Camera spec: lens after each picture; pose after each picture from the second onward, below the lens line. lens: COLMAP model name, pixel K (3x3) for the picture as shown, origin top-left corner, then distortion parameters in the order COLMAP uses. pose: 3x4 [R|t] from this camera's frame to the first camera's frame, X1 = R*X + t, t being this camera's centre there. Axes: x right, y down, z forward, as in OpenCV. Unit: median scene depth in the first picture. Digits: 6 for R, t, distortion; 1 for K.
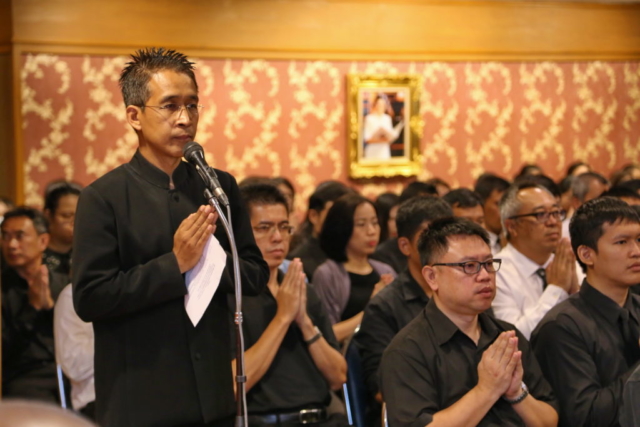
lens RADIAL K [[1785.0, 0, 320.0], [0, 1785.0, 213.5], [0, 0, 1]] dist [0.840106, -1.119330]
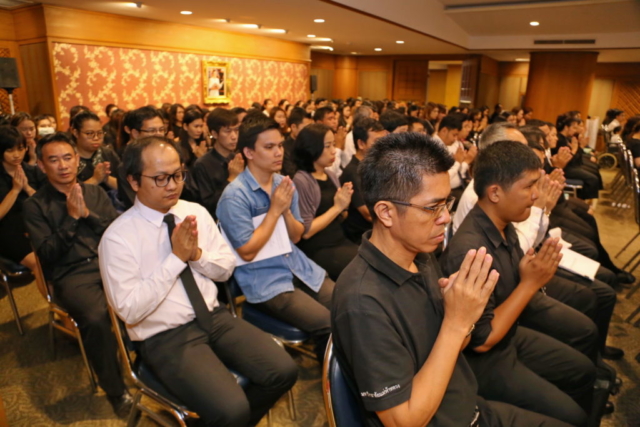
lens RADIAL K [[437.0, 0, 320.0], [0, 437.0, 213.5], [0, 0, 1]] dist [-0.110349, 0.064774]
pose [[0.930754, -0.069108, 0.359055, -0.059549], [-0.015451, 0.973666, 0.227456, -0.010714], [-0.365319, -0.217253, 0.905176, 0.387972]]
